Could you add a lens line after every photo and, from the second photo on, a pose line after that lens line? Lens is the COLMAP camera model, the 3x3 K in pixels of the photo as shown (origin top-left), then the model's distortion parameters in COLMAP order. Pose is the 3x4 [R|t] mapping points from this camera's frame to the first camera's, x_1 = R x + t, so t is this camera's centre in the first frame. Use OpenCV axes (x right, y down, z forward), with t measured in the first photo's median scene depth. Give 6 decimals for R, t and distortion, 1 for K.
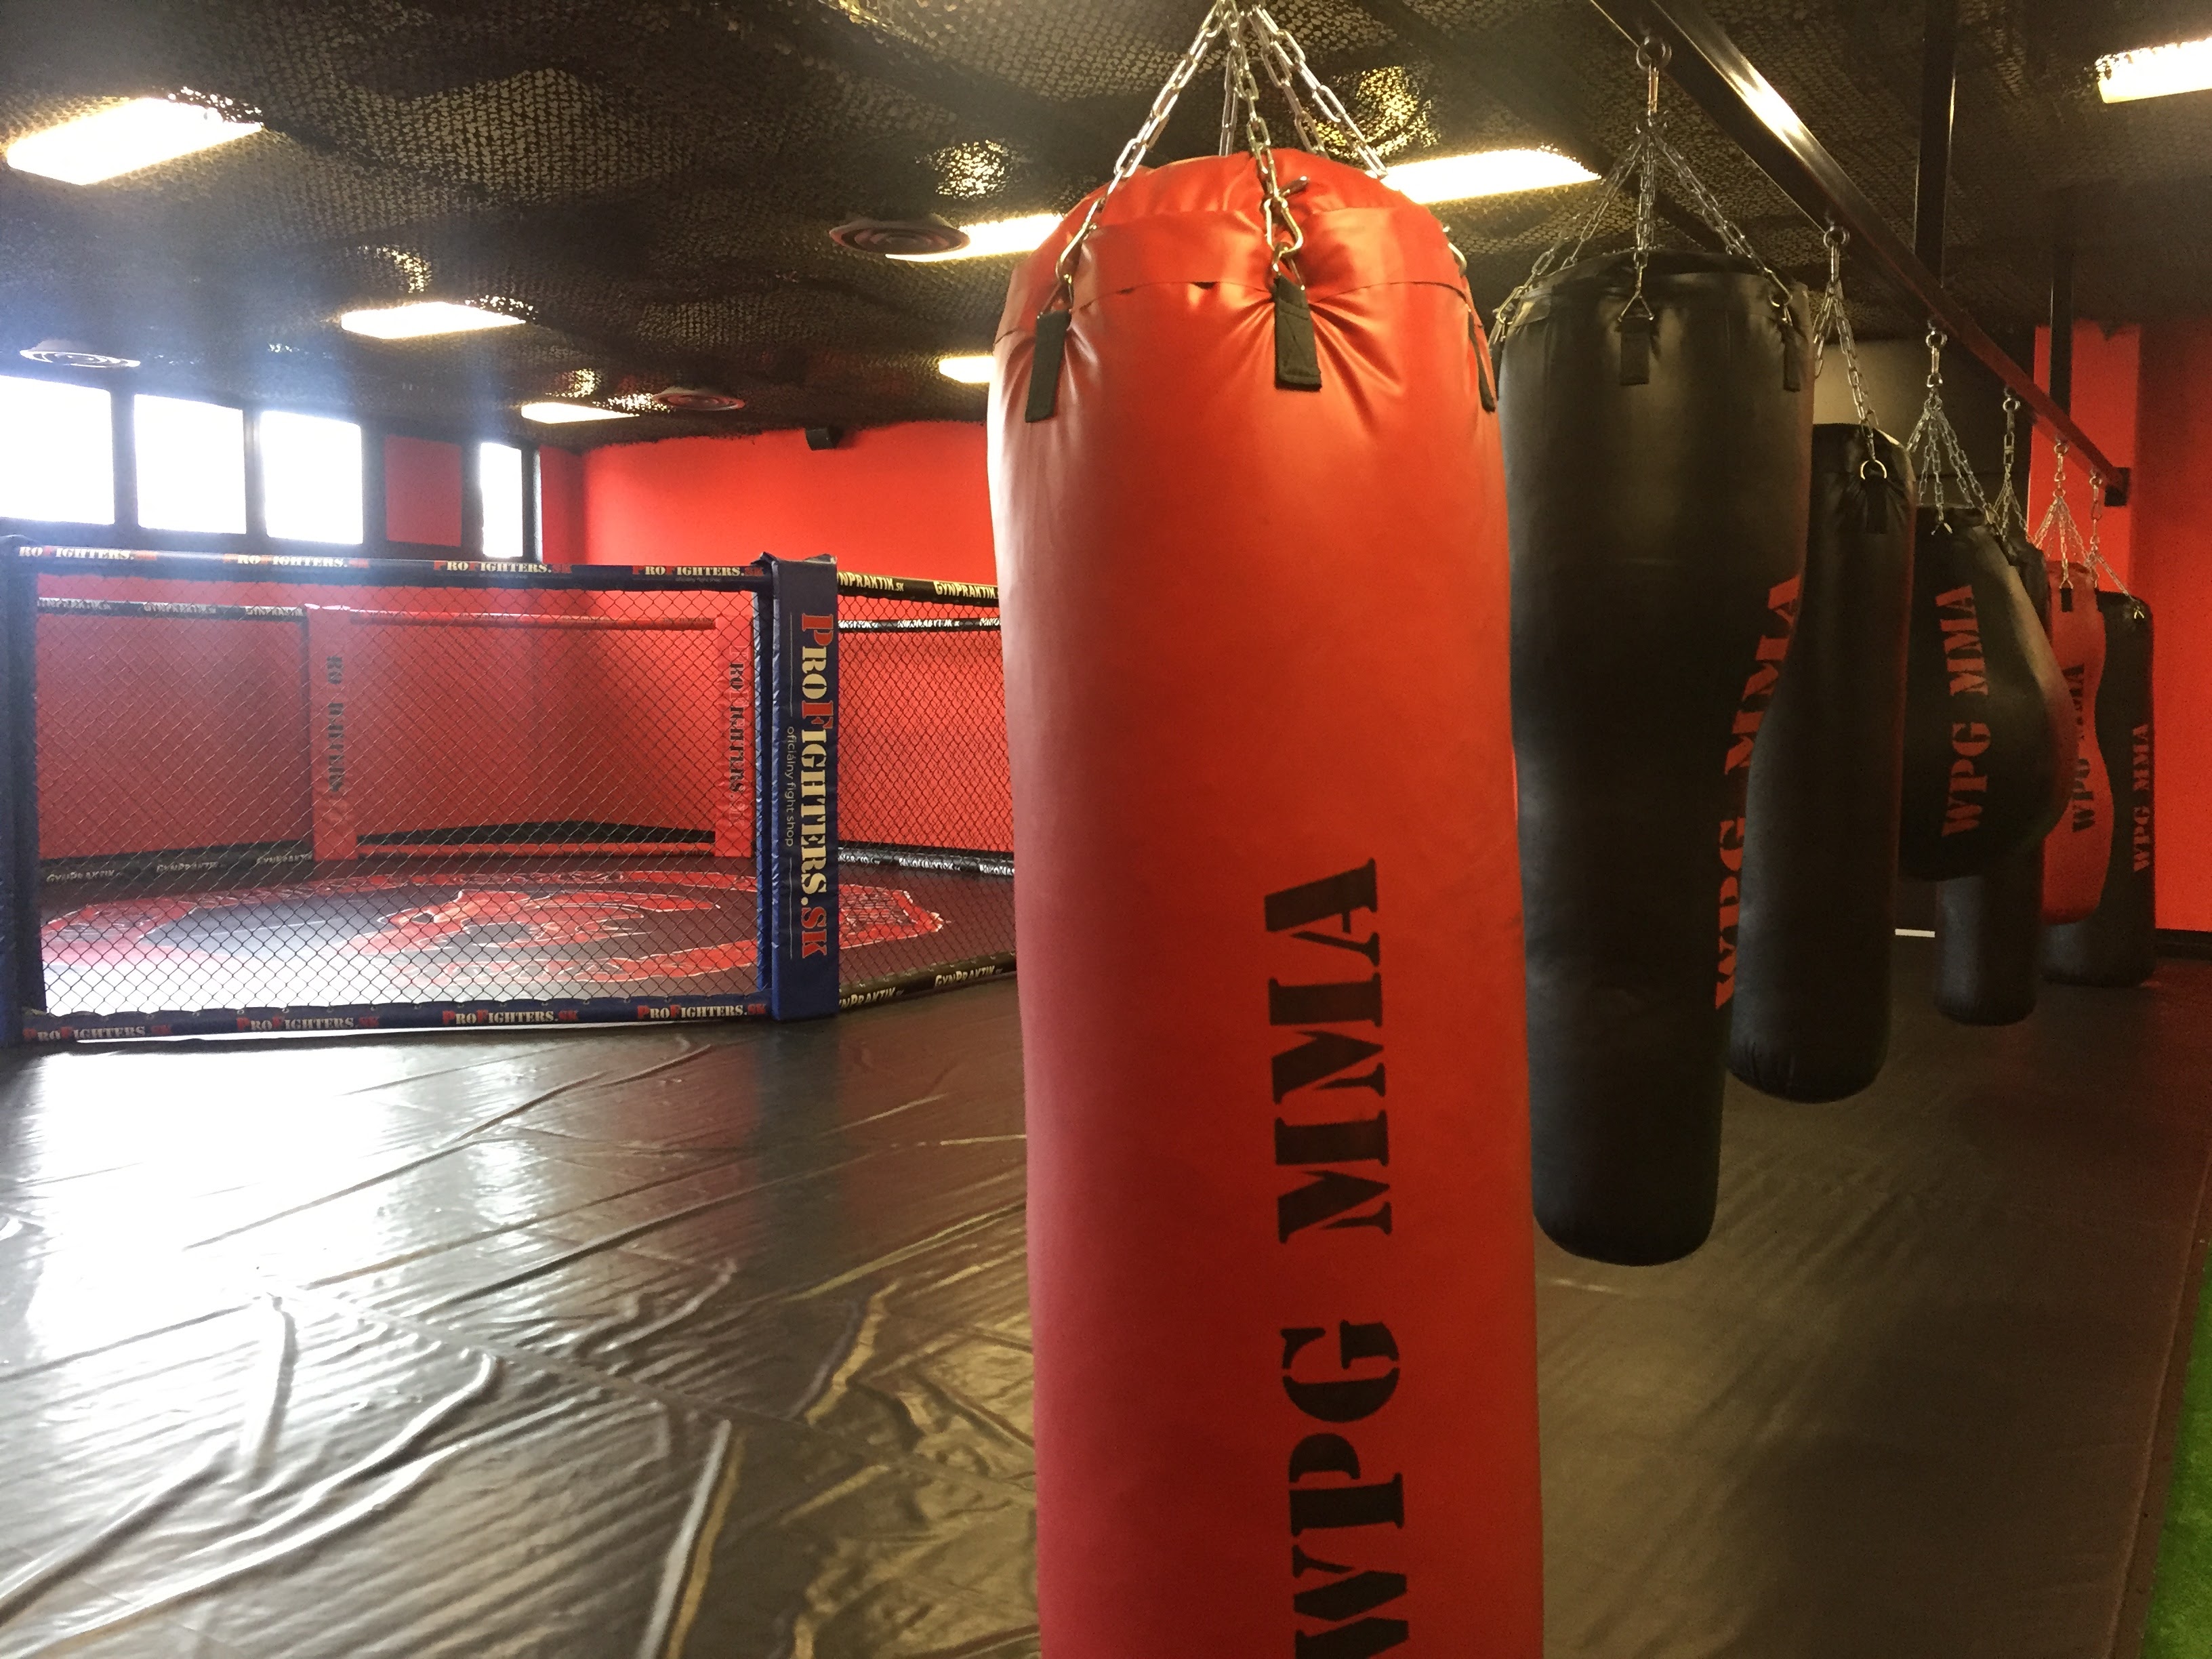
lens RADIAL K [[1893.7, 0, 1104.5], [0, 1893.7, 796.7], [0, 0, 1]] dist [0.017106, 0.008388]
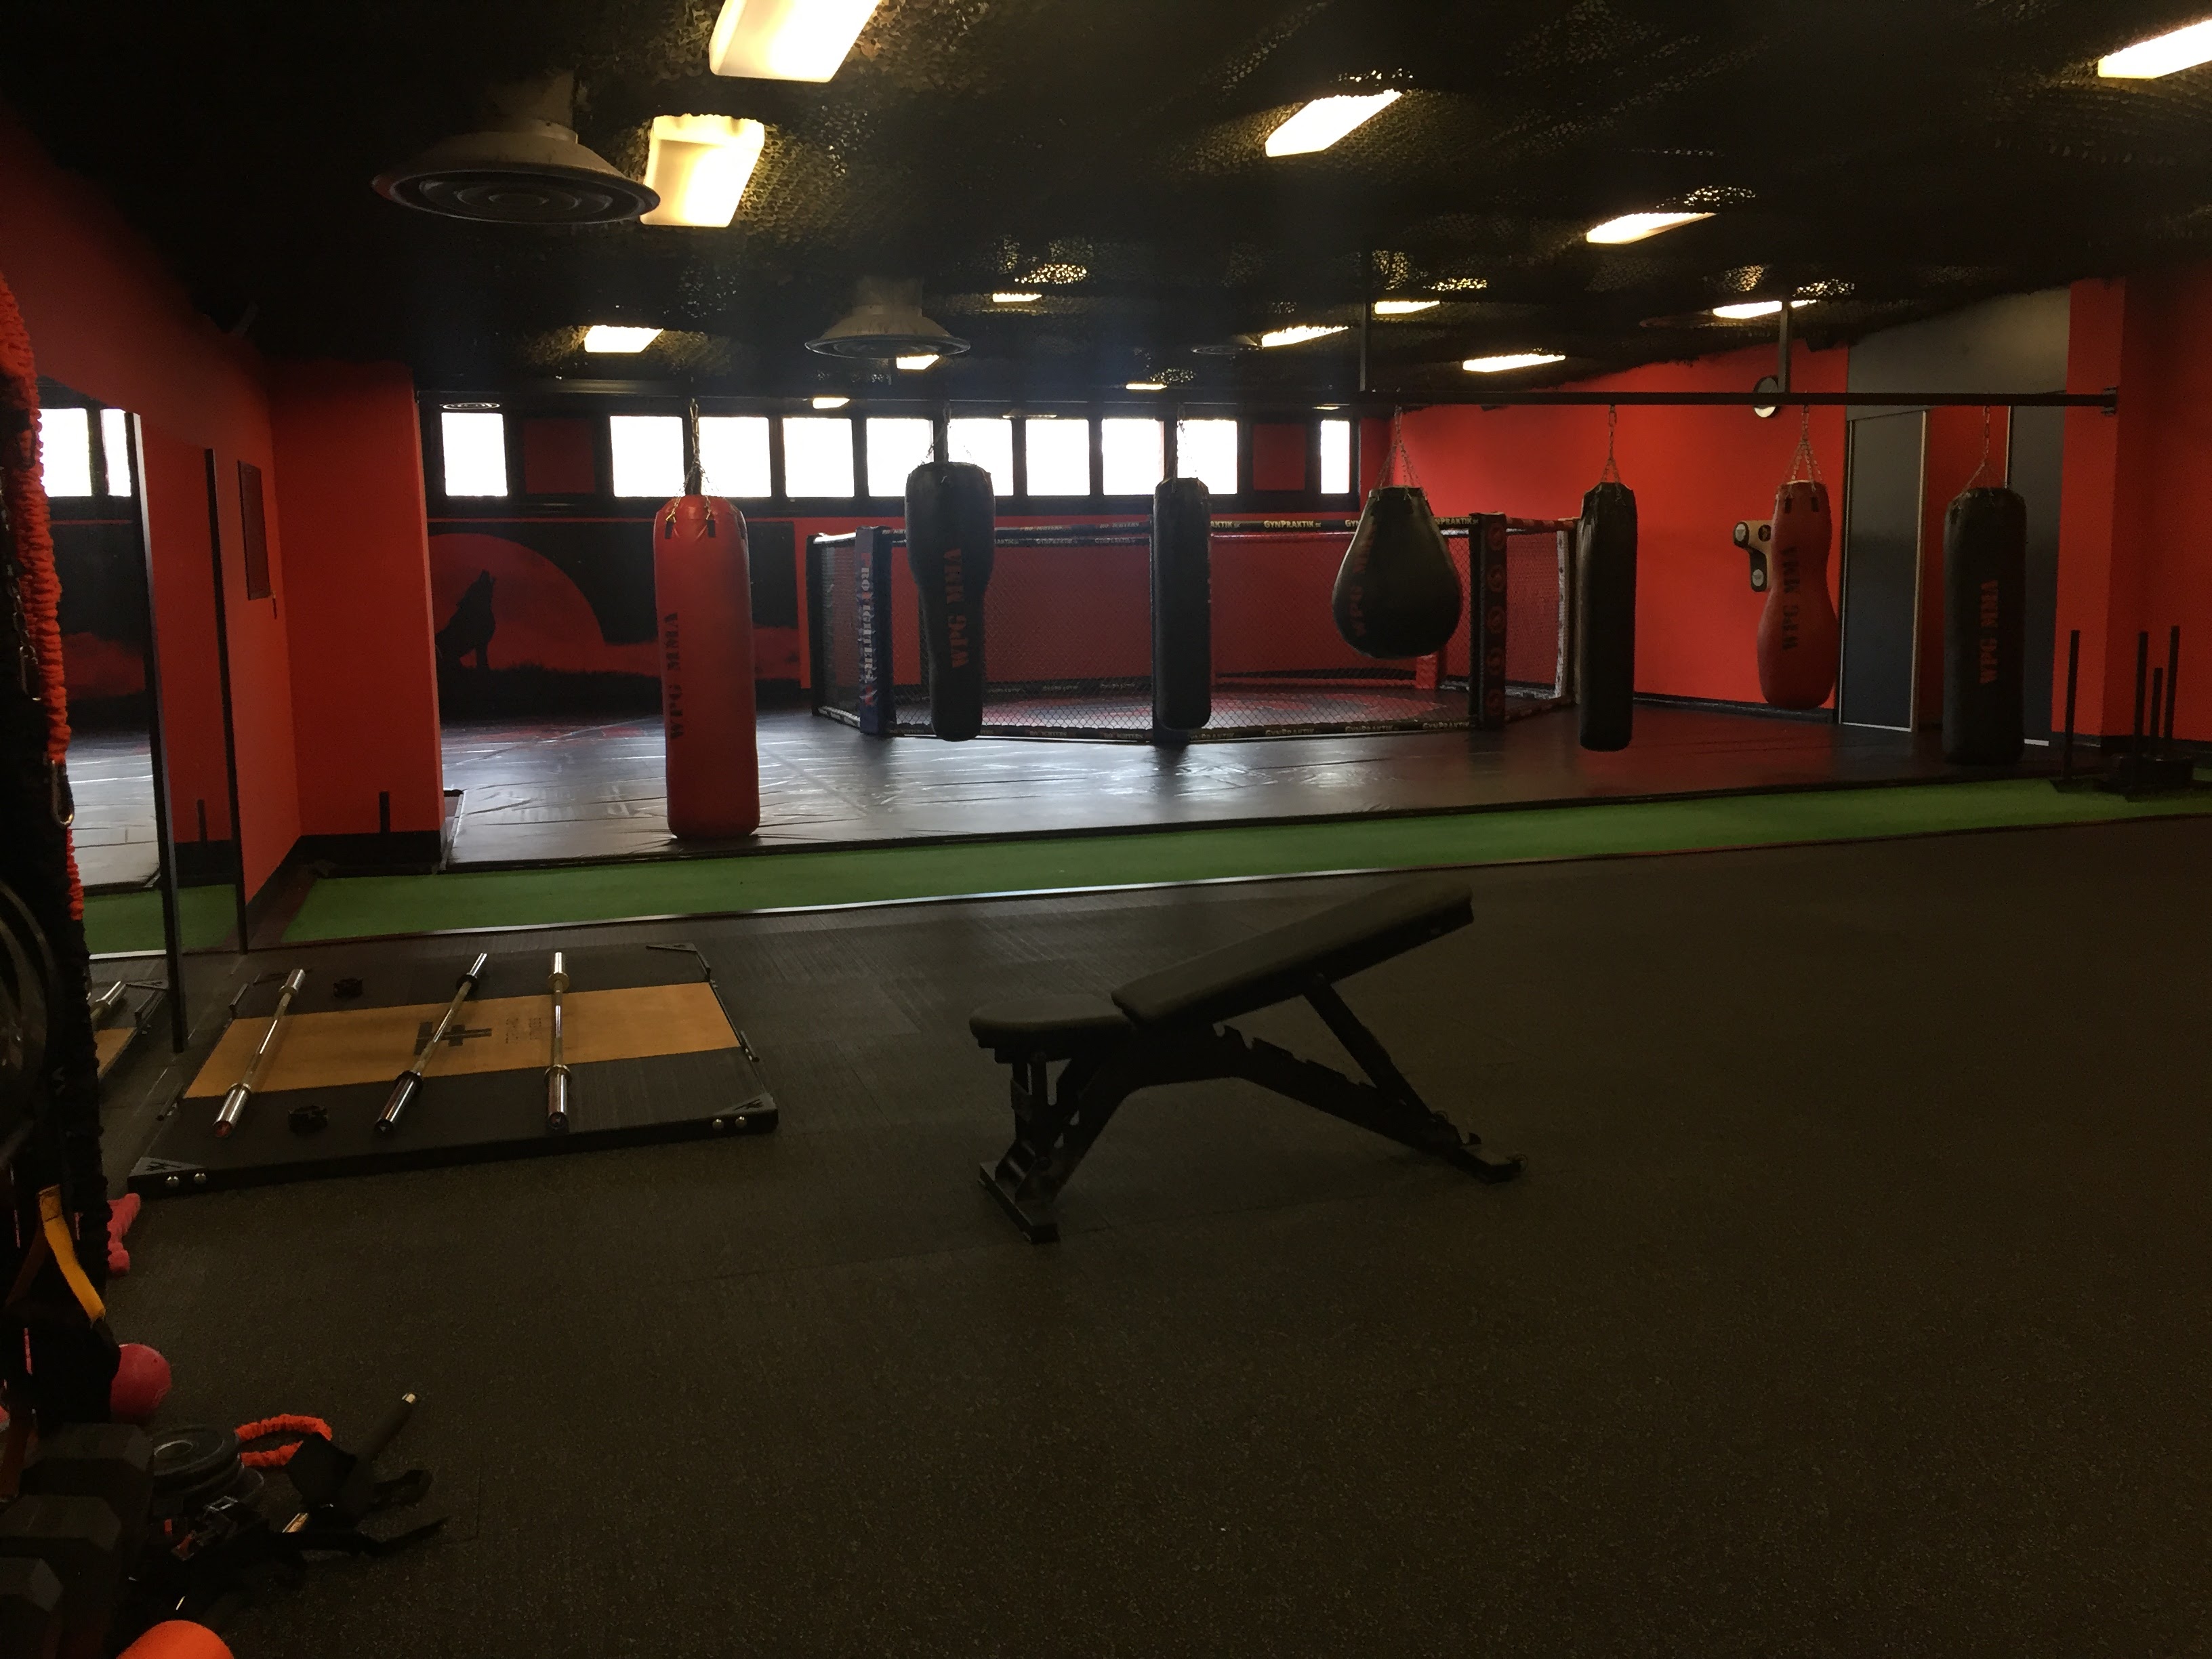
lens RADIAL K [[1893.7, 0, 1104.5], [0, 1893.7, 796.7], [0, 0, 1]] dist [0.017106, 0.008388]
pose [[0.761307, 0.051029, -0.646380, 0.592313], [-0.013143, 0.997908, 0.063301, 0.025460], [0.648258, -0.039697, 0.760385, -0.322244]]
